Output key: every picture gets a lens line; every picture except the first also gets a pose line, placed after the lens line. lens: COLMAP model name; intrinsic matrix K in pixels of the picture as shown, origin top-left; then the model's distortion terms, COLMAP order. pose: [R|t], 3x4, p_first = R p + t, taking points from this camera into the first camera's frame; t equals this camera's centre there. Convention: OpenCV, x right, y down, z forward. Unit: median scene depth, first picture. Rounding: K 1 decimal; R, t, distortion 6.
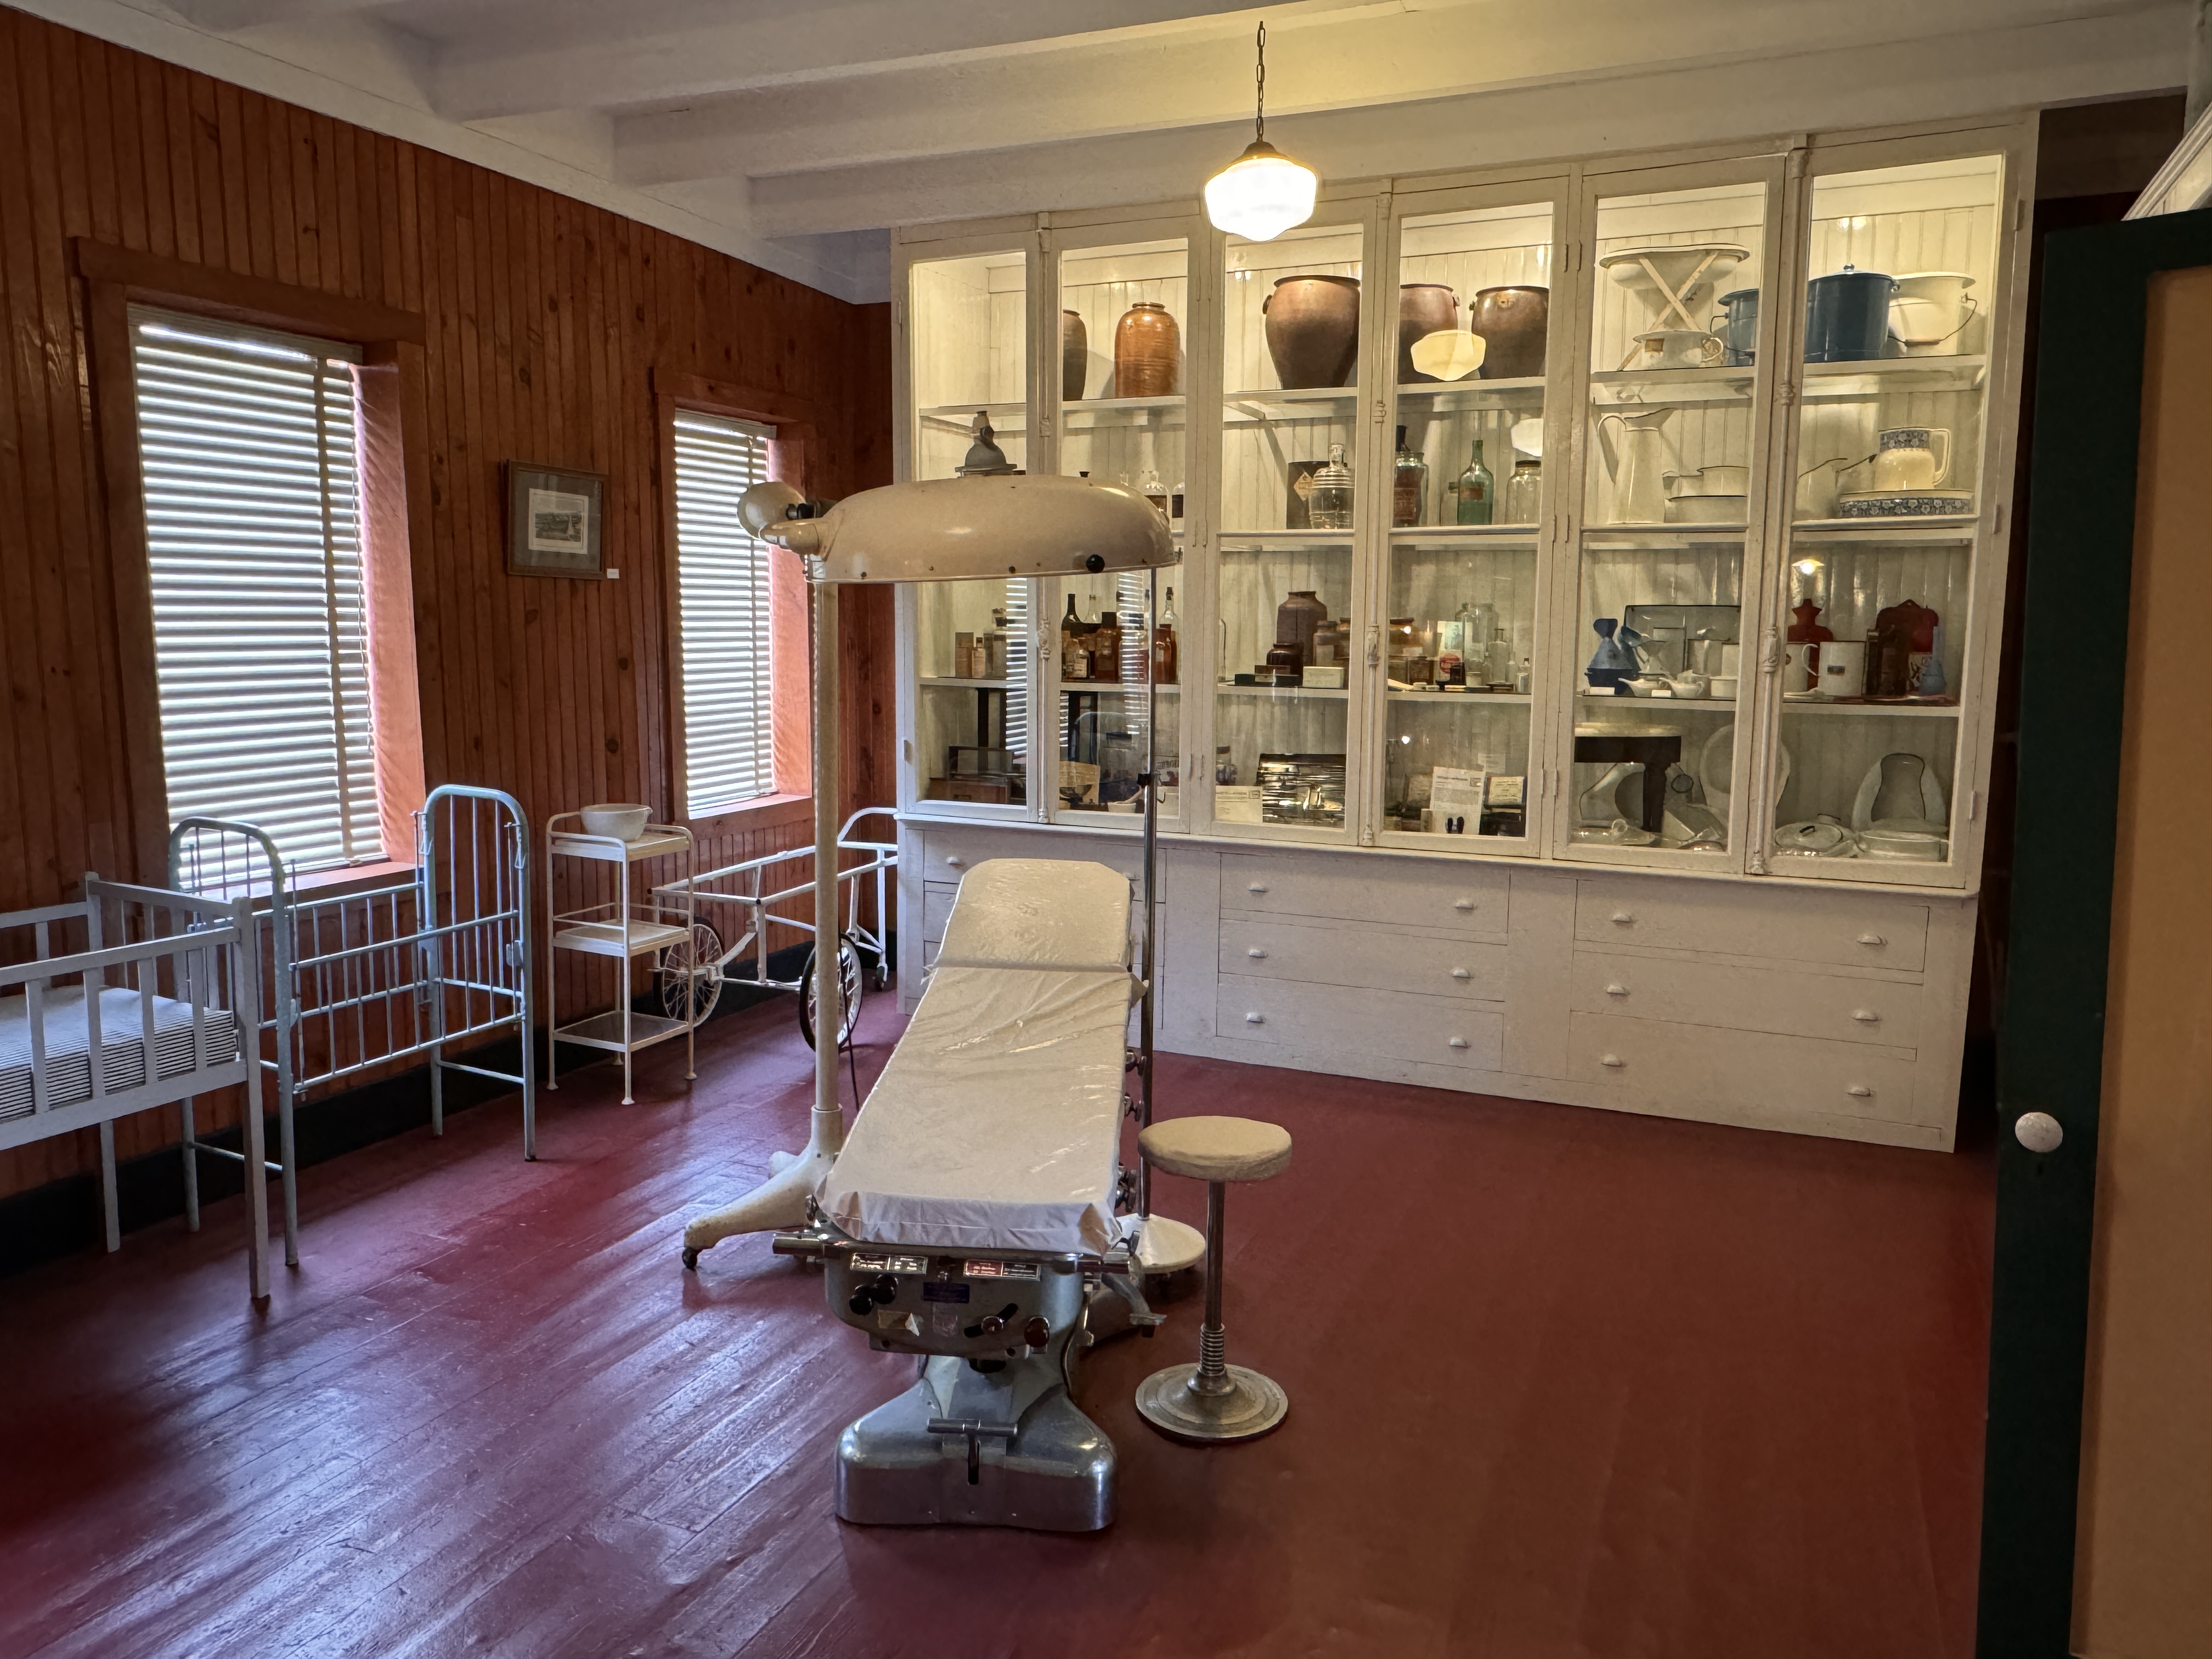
lens RADIAL K [[1527.1, 0, 1106.0], [0, 1527.1, 829.5], [0, 0, 1]] dist [0.008903, 0.000772]
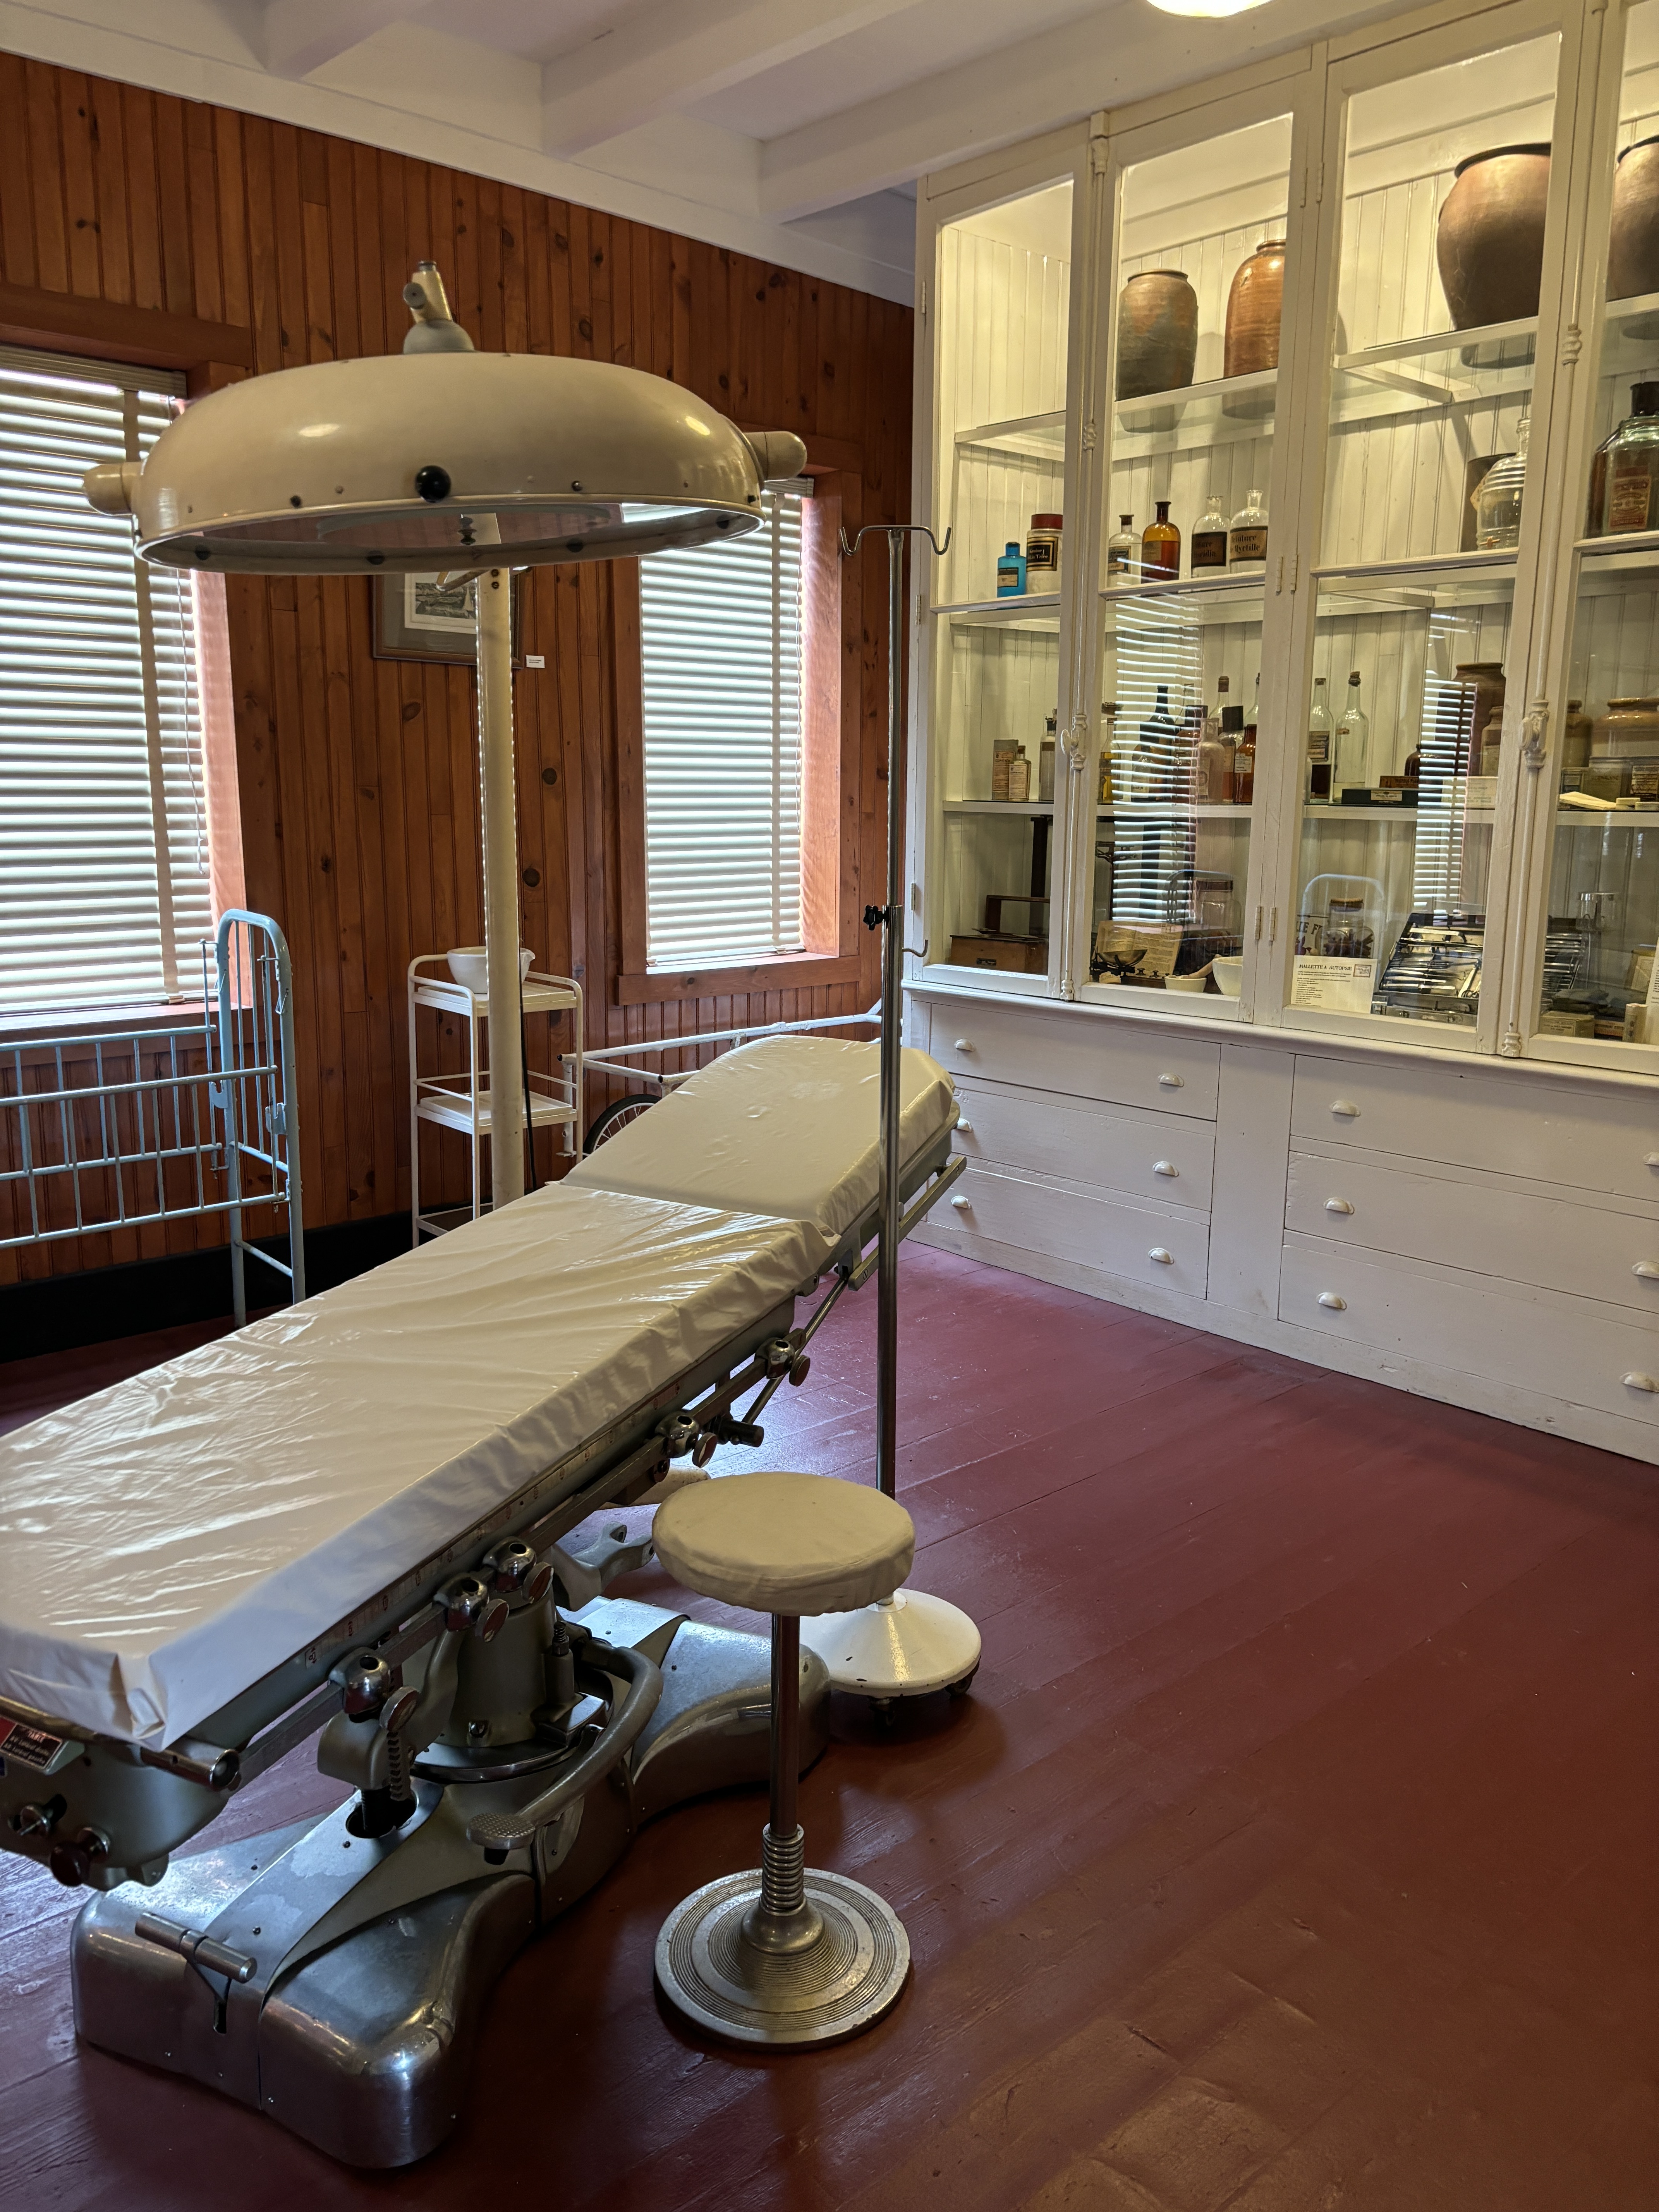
lens RADIAL K [[1653.7, 0, 829.5], [0, 1653.7, 1106.0], [0, 0, 1]] dist [0.059632, -0.060823]
pose [[0.915290, 0.073783, -0.395981, 0.190109], [-0.052936, 0.996587, 0.063333, 0.002245], [0.399302, -0.037007, 0.916072, 0.252199]]
